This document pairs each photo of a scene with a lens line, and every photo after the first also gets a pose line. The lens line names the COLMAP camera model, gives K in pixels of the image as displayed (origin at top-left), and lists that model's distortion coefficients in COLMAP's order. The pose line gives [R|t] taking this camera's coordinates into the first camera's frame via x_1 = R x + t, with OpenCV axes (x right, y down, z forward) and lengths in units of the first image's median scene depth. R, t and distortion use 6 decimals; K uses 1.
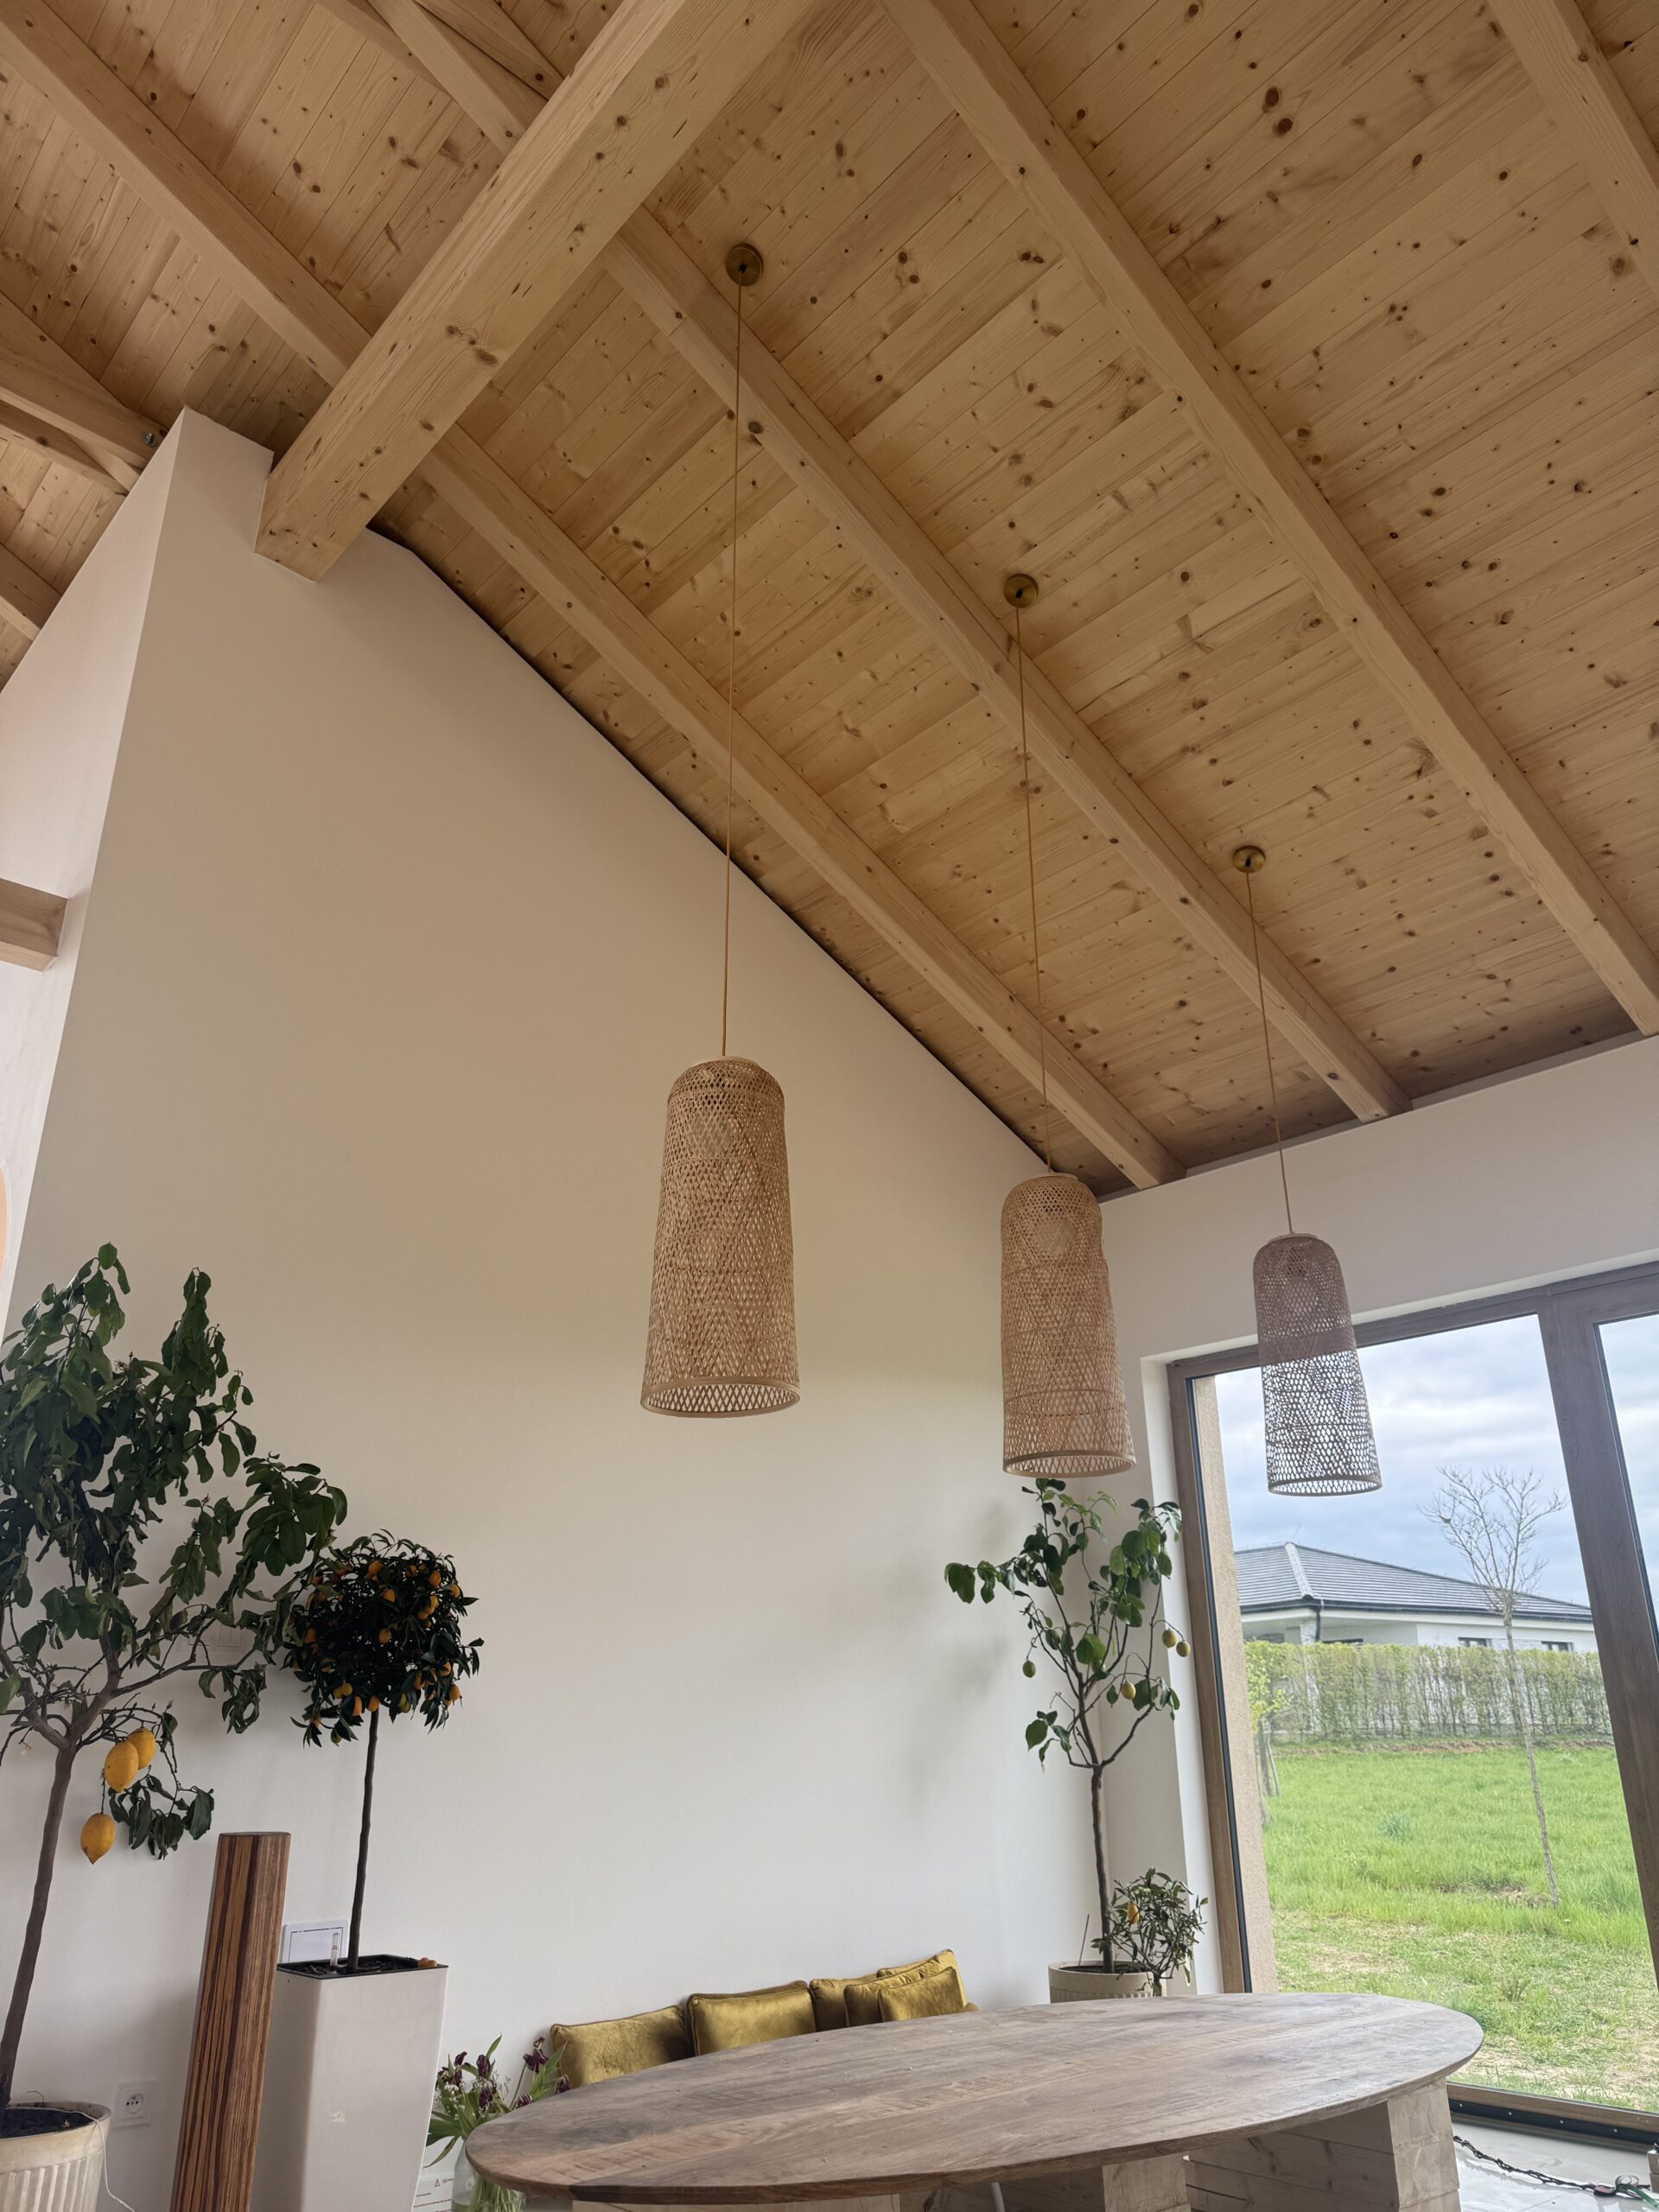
lens RADIAL K [[1564.4, 0, 833.0], [0, 1564.4, 1109.0], [0, 0, 1]] dist [0.026329, -0.017658]
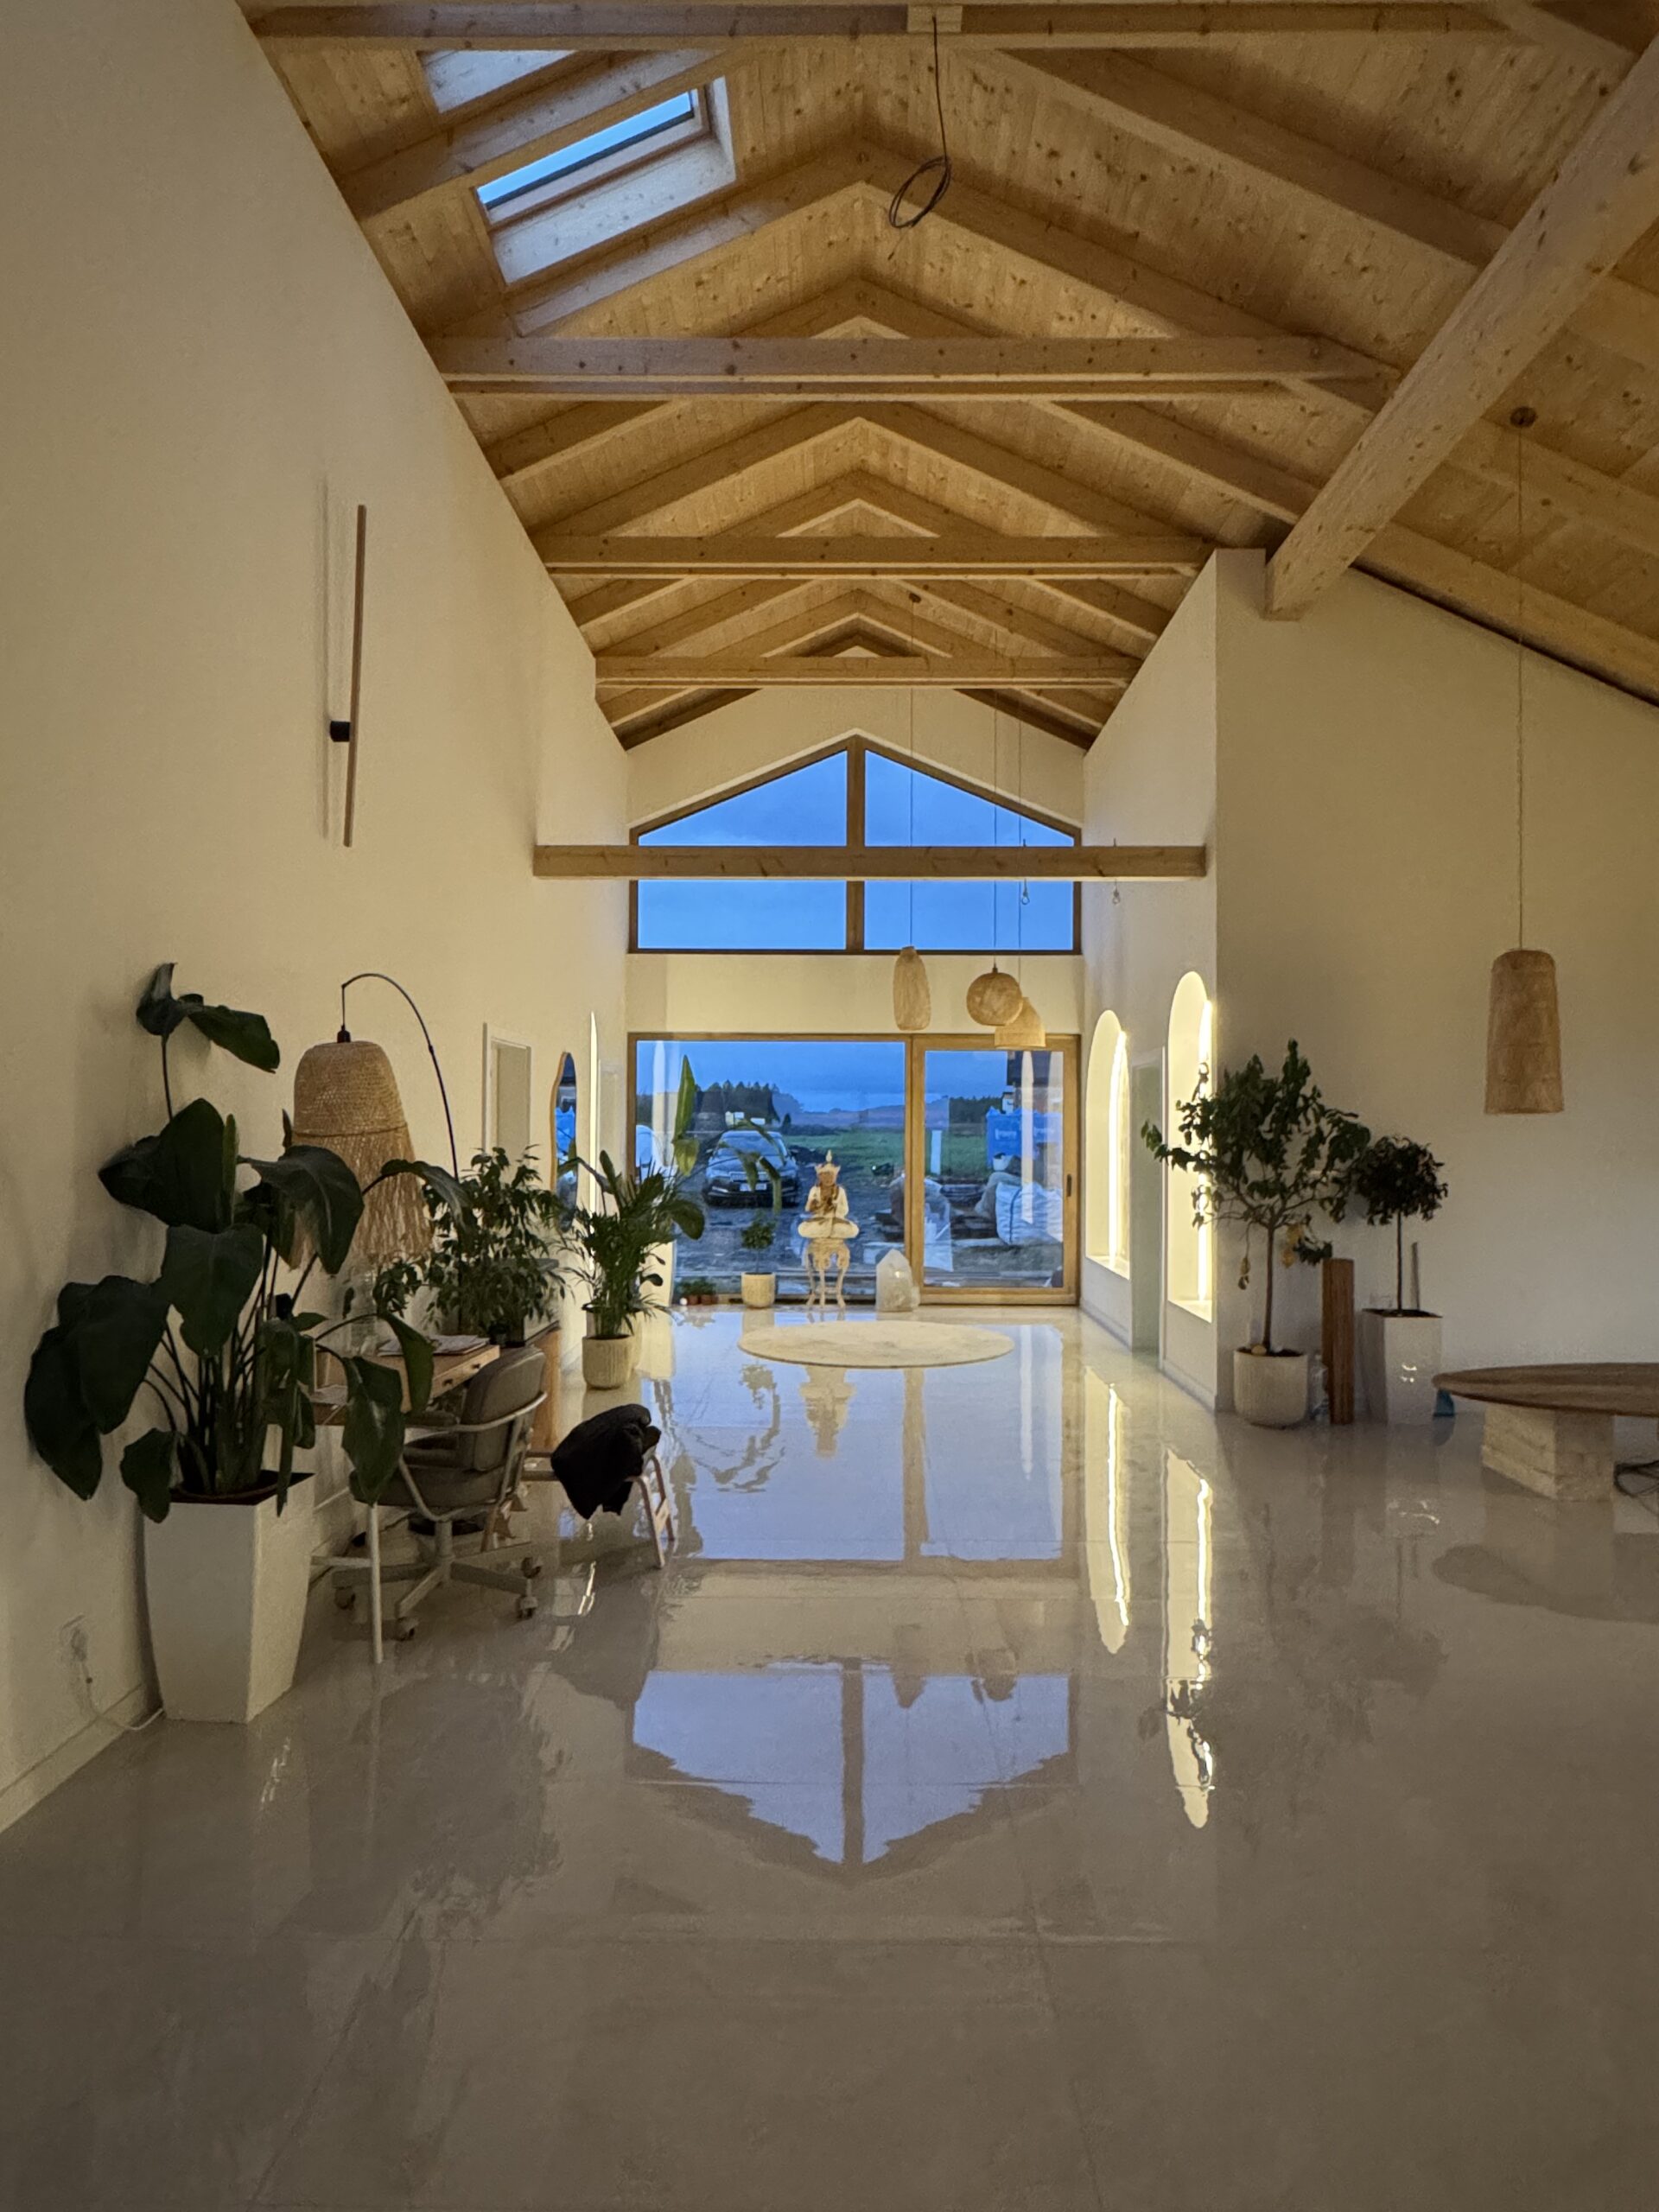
lens RADIAL K [[1300.3, 0, 838.6], [0, 1300.3, 1114.7], [0, 0, 1]] dist [-0.005105, 0.002668]
pose [[0.738673, 0.000255, -0.674064, 0.364957], [0.246756, 0.930484, 0.270760, -0.443428], [0.627274, -0.366333, 0.687261, -0.720140]]
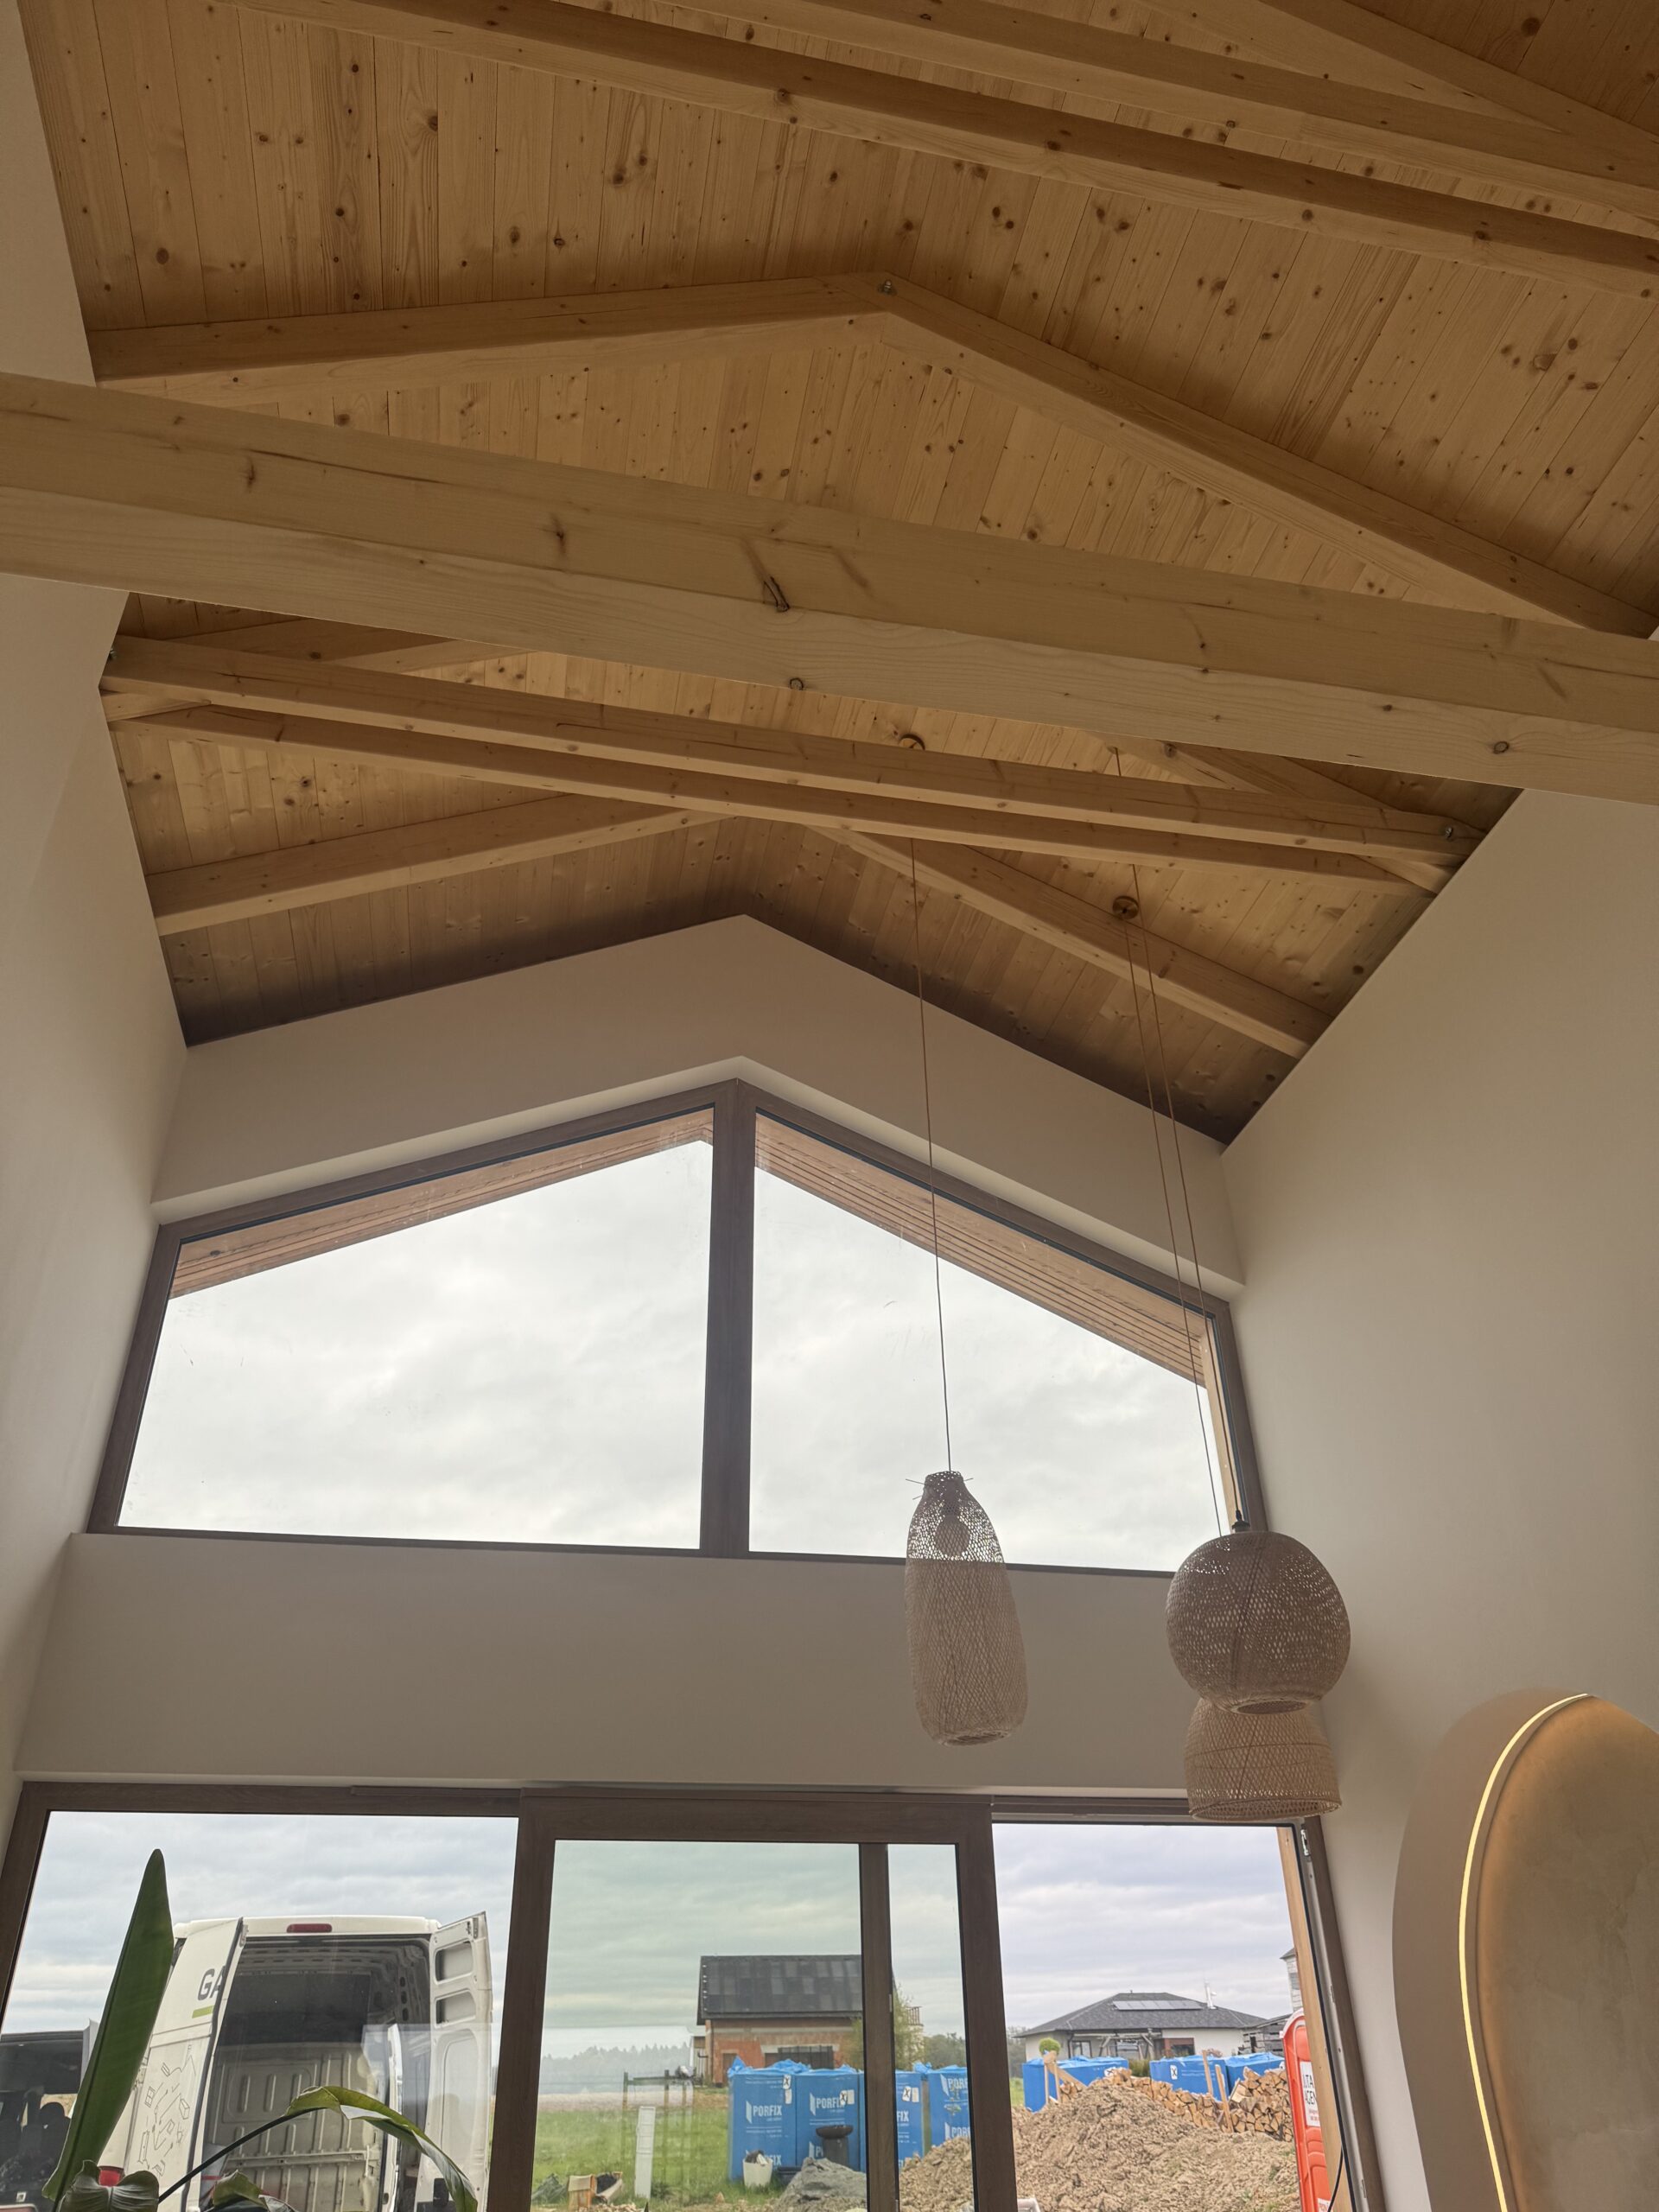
lens RADIAL K [[1564.4, 0, 821.5], [0, 1564.4, 1115.4], [0, 0, 1]] dist [0.026329, -0.017658]
pose [[0.863895, -0.275469, -0.421665, -0.892732], [0.200459, 0.956068, -0.213892, -0.022820], [0.462062, 0.100254, 0.881163, 0.310461]]
